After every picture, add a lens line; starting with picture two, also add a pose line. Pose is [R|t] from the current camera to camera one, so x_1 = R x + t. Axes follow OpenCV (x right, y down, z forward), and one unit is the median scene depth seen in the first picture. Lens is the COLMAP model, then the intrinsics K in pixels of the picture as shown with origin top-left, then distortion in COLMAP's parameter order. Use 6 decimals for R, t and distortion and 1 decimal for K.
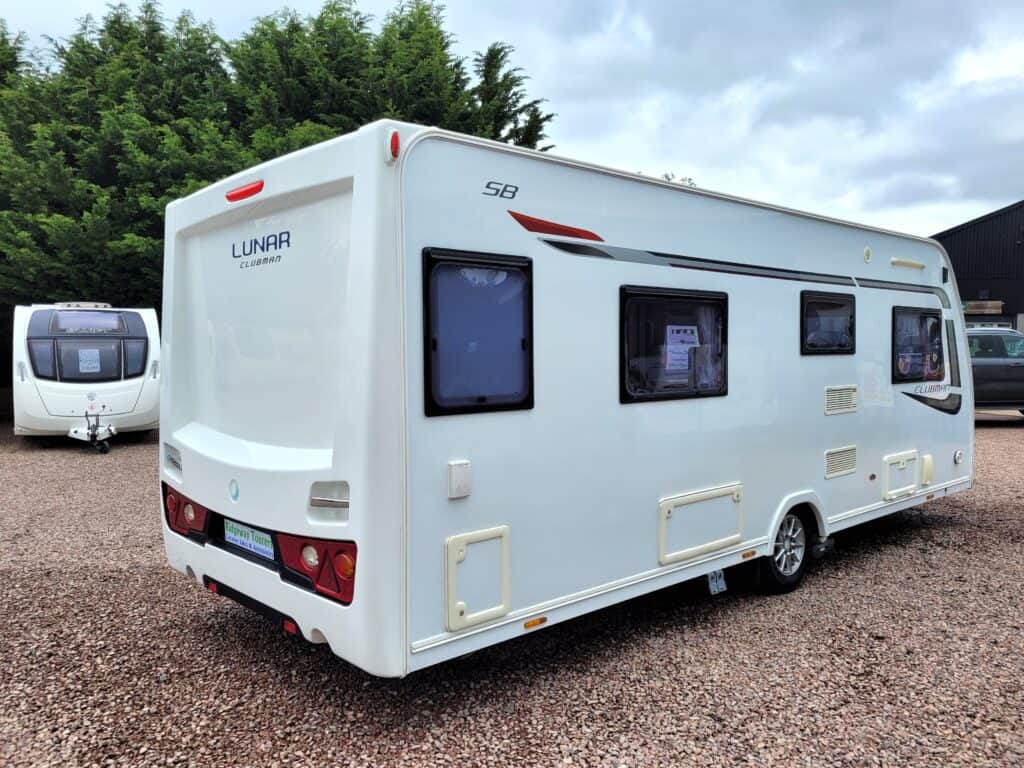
lens RADIAL K [[892.1, 0, 512.0], [0, 892.1, 384.0], [0, 0, 1]] dist [0.005169, 0.002404]
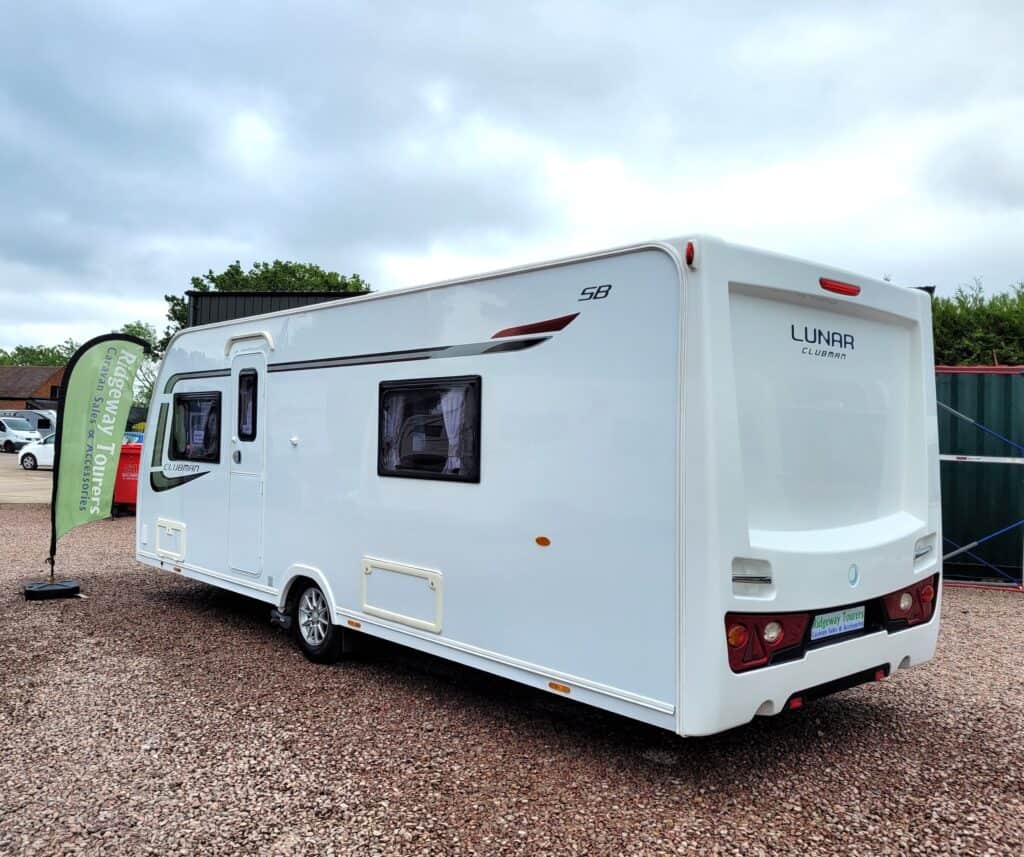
lens RADIAL K [[894.8, 0, 511.7], [0, 894.8, 444.2], [0, 0, 1]] dist [0.059752, -0.000218]
pose [[-0.032435, 0.007620, 0.999445, -1.355185], [0.021594, 0.999743, -0.006921, -0.032446], [-0.999241, 0.021358, -0.032591, 1.437170]]
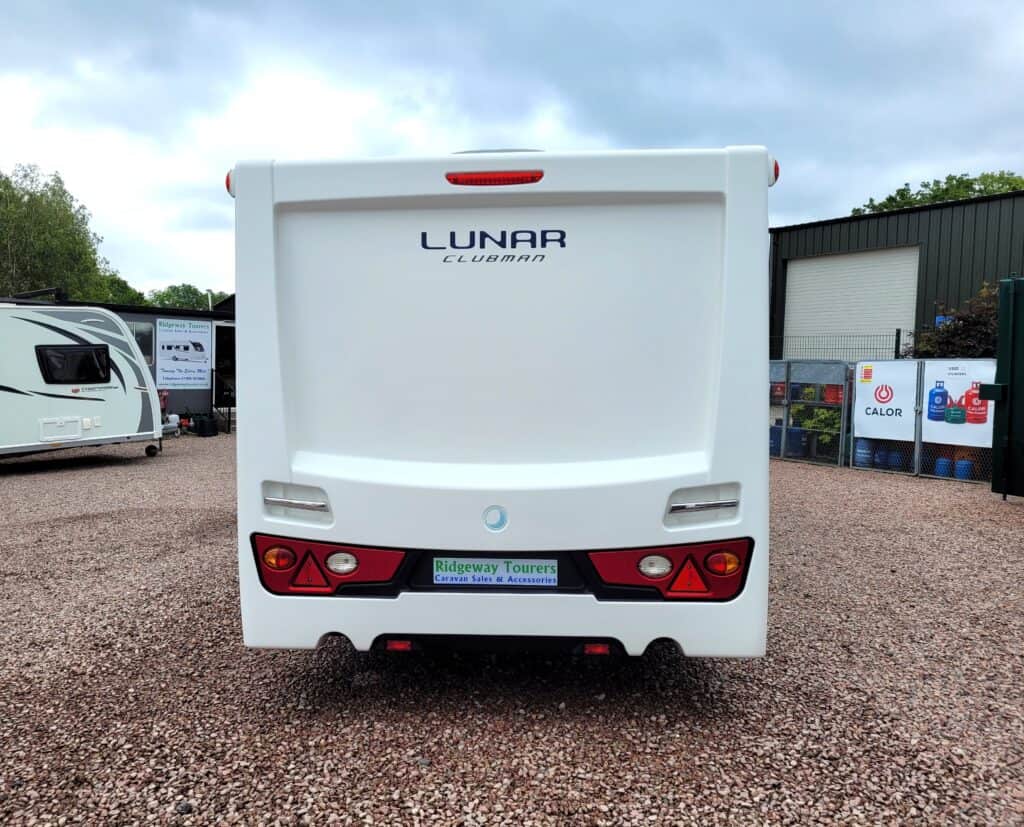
lens RADIAL K [[857.1, 0, 512.0], [0, 857.1, 413.5], [0, 0, 1]] dist [0.065132, -0.001341]
pose [[0.683883, -0.029571, 0.728992, -0.921407], [0.021823, 0.999560, 0.020074, 0.000731], [-0.729265, 0.002181, 0.684228, 0.412653]]
